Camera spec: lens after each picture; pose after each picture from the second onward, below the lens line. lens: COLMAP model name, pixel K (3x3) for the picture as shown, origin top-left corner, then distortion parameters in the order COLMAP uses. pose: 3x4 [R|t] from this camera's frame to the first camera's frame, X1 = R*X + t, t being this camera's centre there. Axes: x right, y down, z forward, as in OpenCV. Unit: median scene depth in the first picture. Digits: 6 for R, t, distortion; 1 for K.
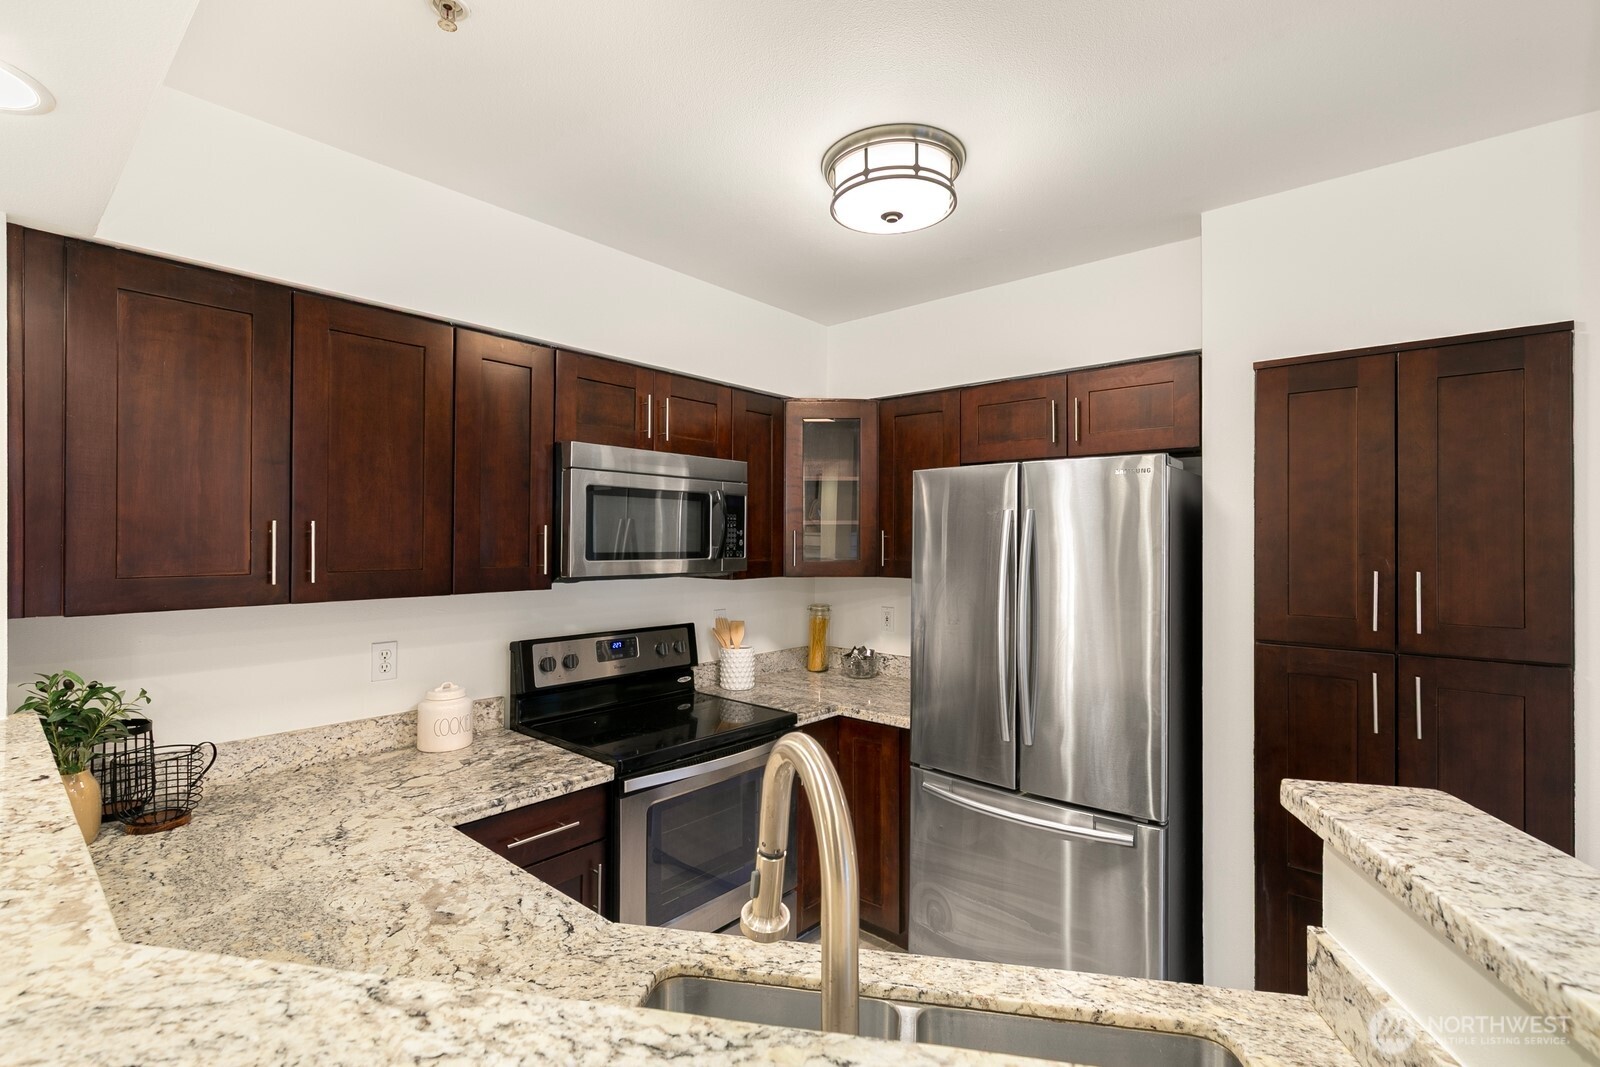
lens RADIAL K [[718.3, 0, 804.5], [0, 718.3, 539.4], [0, 0, 1]] dist [0.008543, -0.001532]
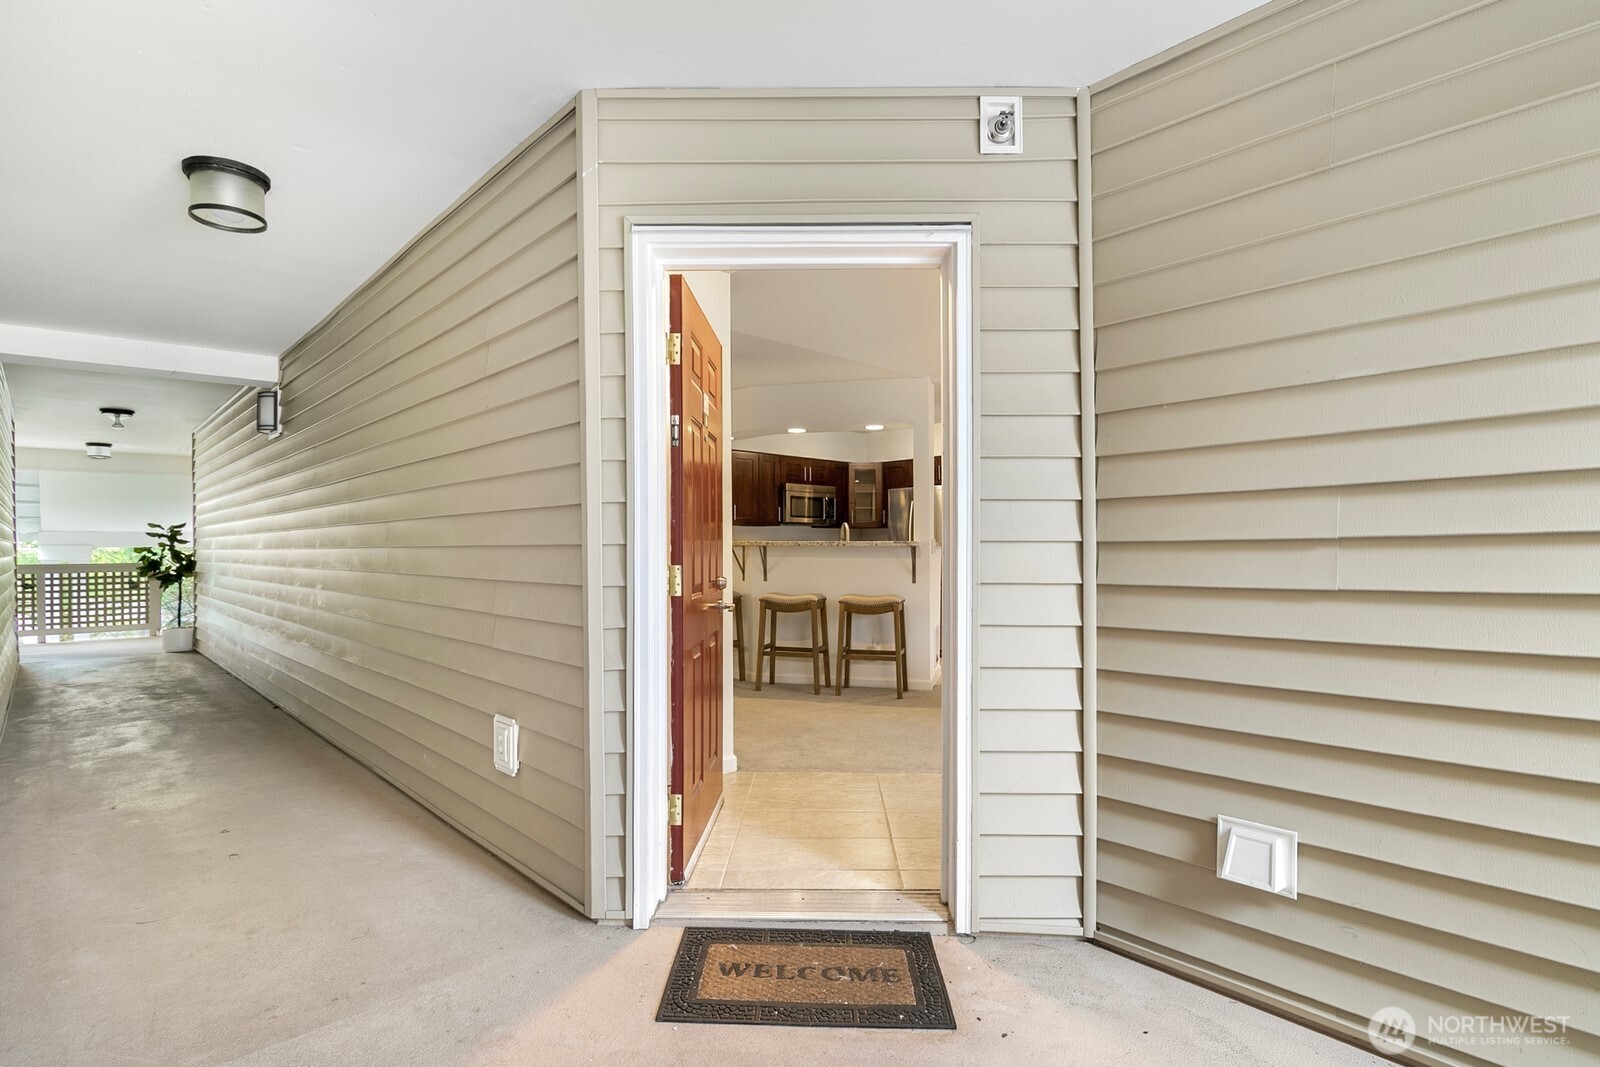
lens RADIAL K [[792.4, 0, 805.2], [0, 792.4, 536.8], [0, 0, 1]] dist [0.000206, 0.000001]
pose [[0.994943, -0.007477, -0.100158, 0.145835], [0.005918, 0.999857, -0.015854, 0.176228], [0.100262, 0.015181, 0.994845, -2.687840]]
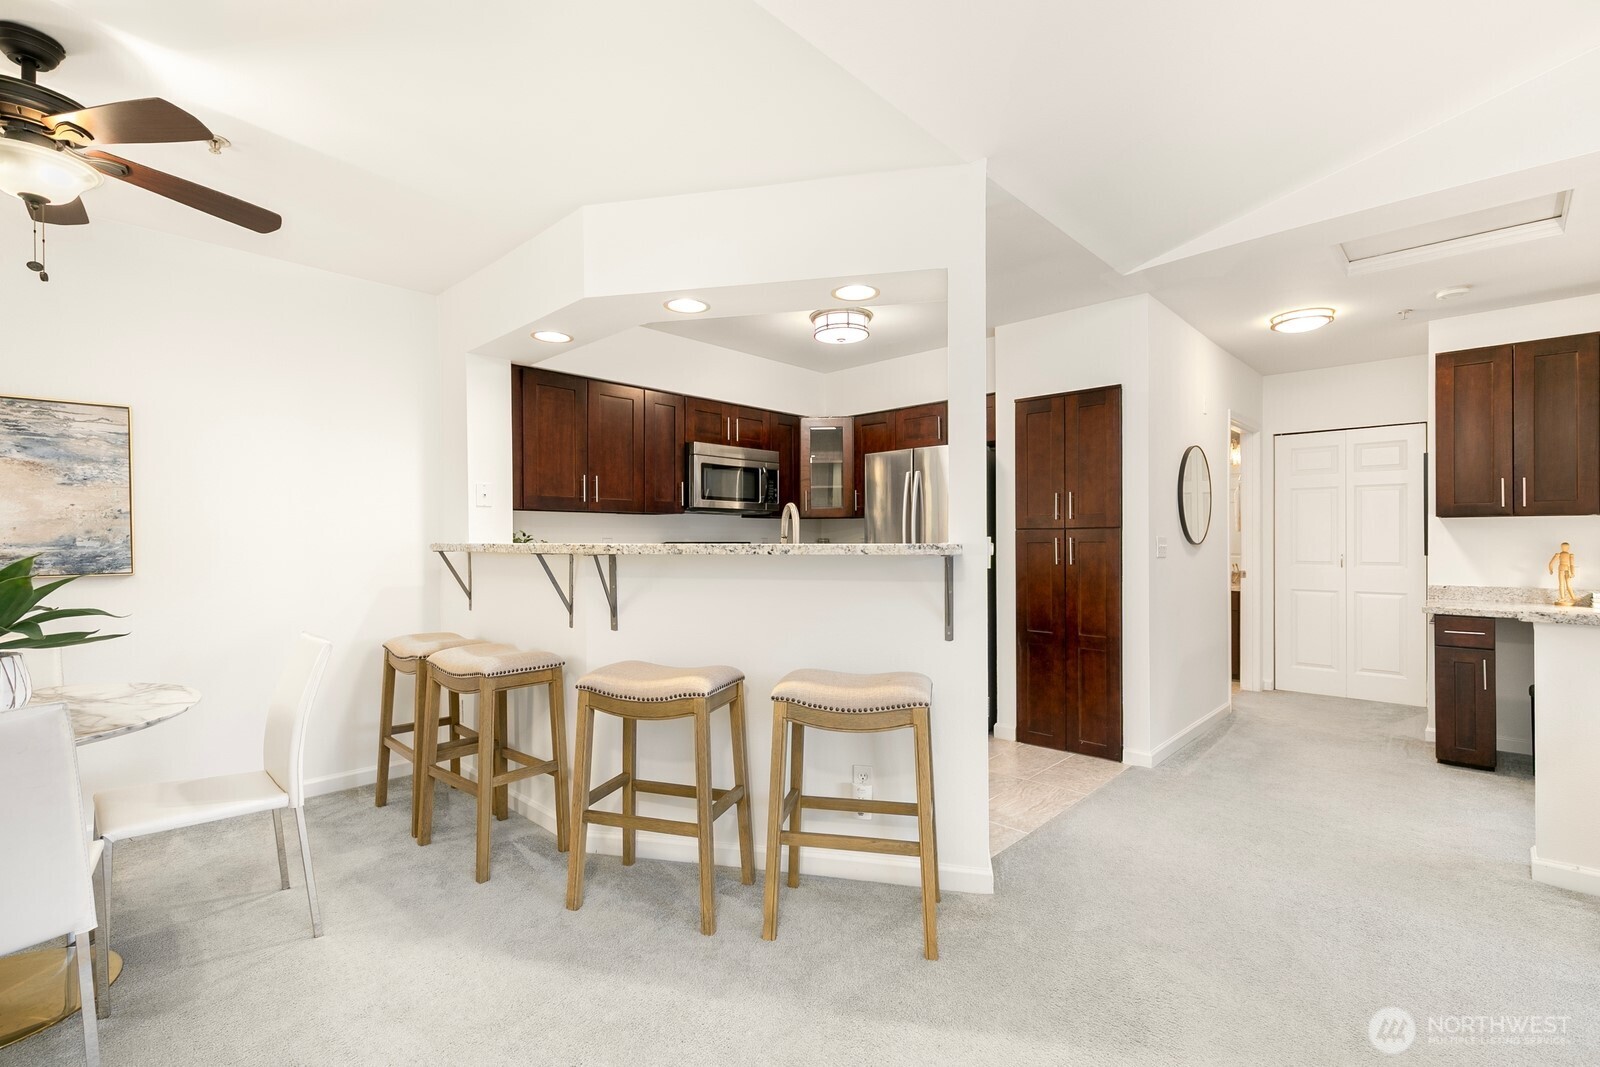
lens RADIAL K [[718.3, 0, 802.3], [0, 718.3, 539.2], [0, 0, 1]] dist [0.008543, -0.001532]
pose [[0.998758, -0.010274, -0.048747, 0.080426], [0.010159, 0.999945, -0.002595, 0.144455], [0.048771, 0.002097, 0.998808, -0.994196]]
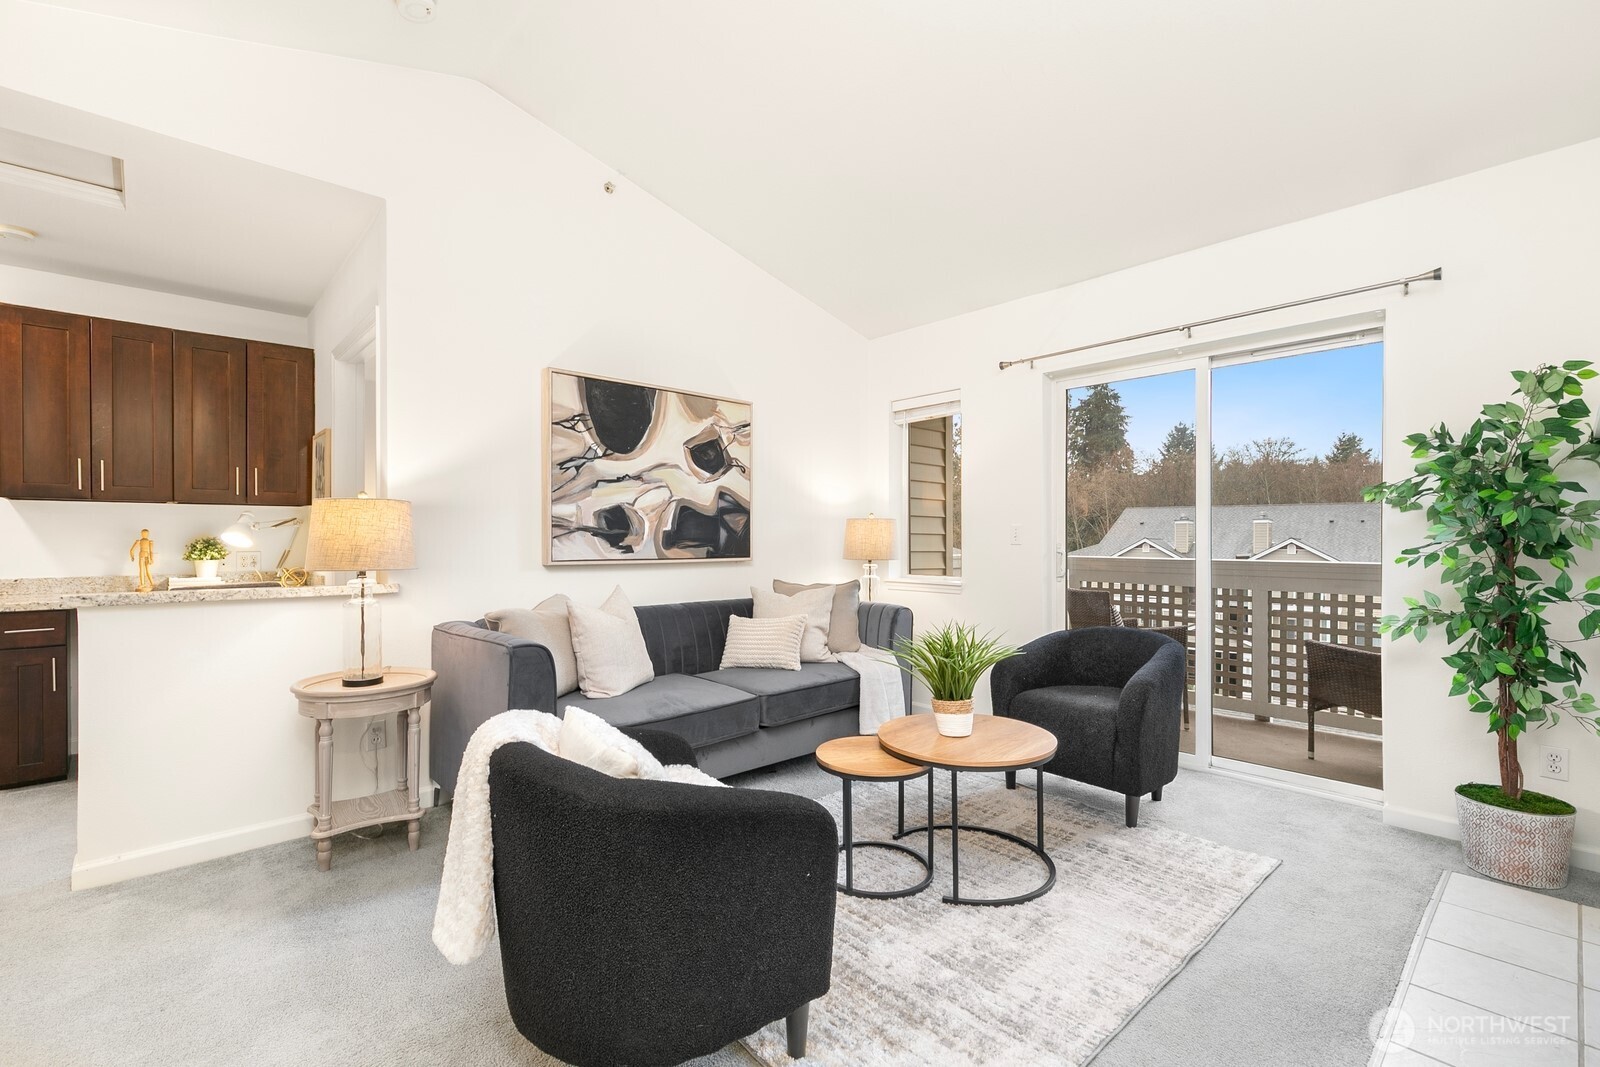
lens RADIAL K [[718.3, 0, 794.0], [0, 718.3, 539.8], [0, 0, 1]] dist [0.008543, -0.001532]
pose [[0.113366, -0.008914, 0.993513, 0.265352], [-0.000268, 0.999959, 0.009002, 0.177556], [-0.993553, -0.001286, 0.113359, -0.938736]]
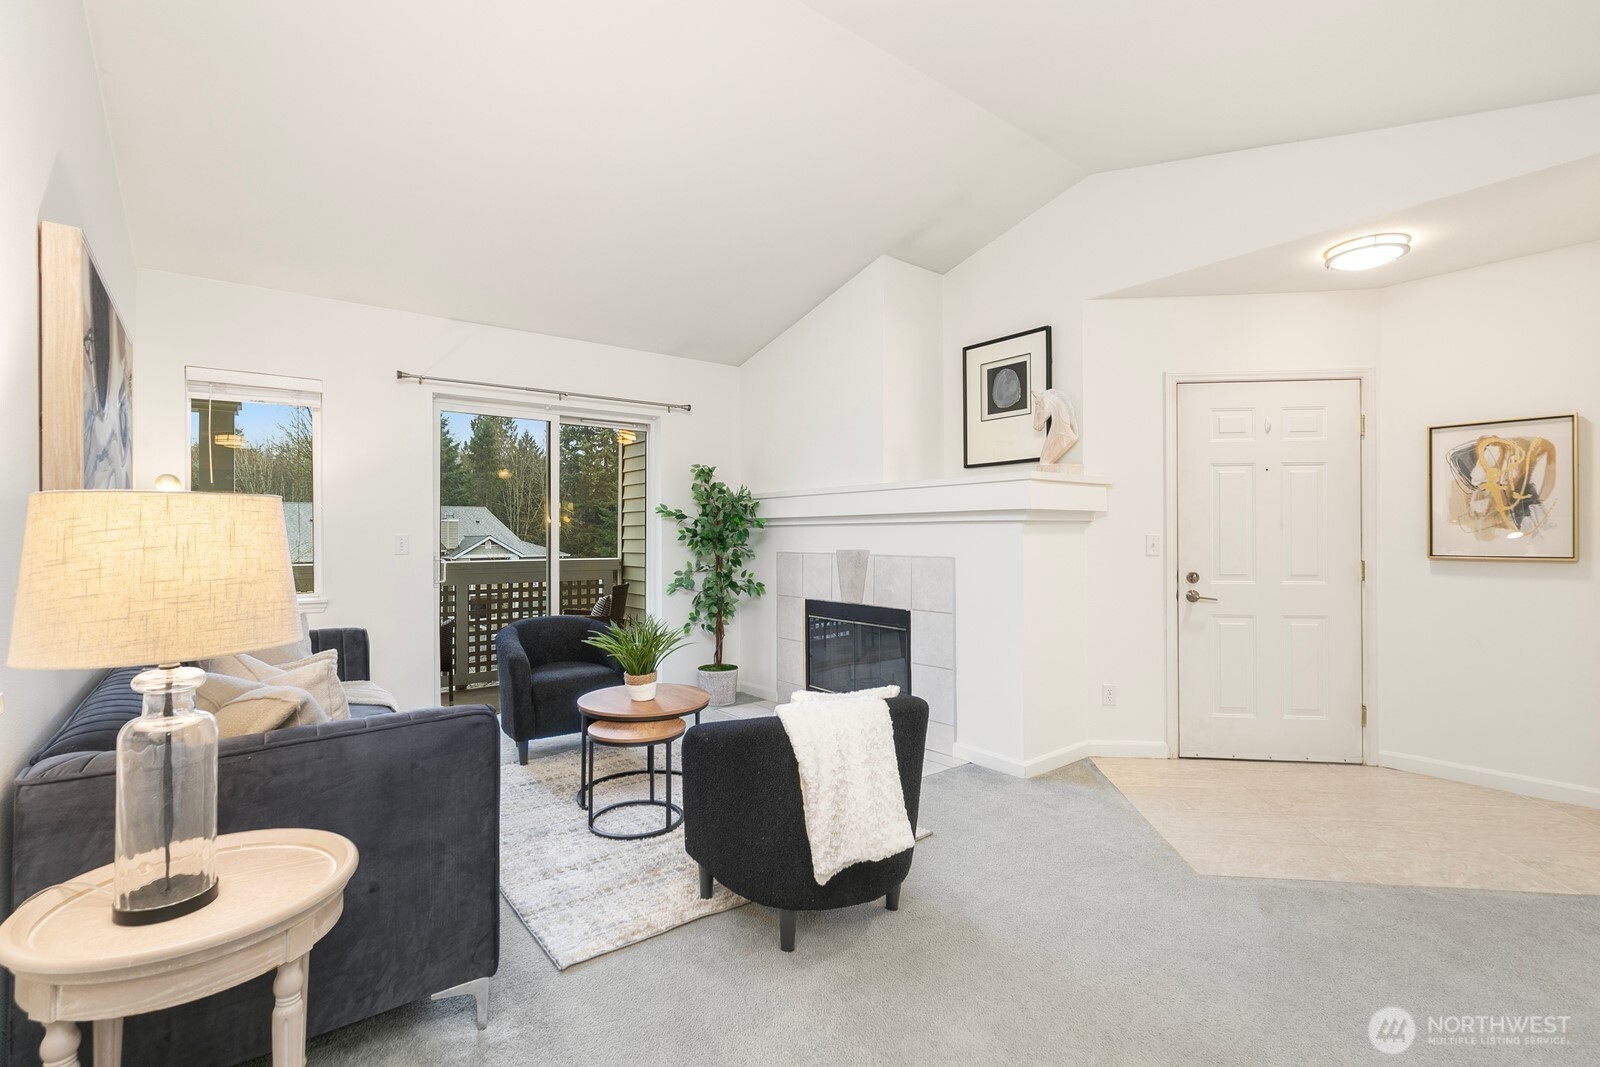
lens RADIAL K [[718.3, 0, 797.3], [0, 718.3, 529.4], [0, 0, 1]] dist [0.008543, -0.001532]
pose [[-0.982078, -0.004682, 0.188417, 0.787741], [-0.005851, 0.999967, -0.005651, 0.147008], [-0.188384, -0.006652, -0.982073, 0.278839]]
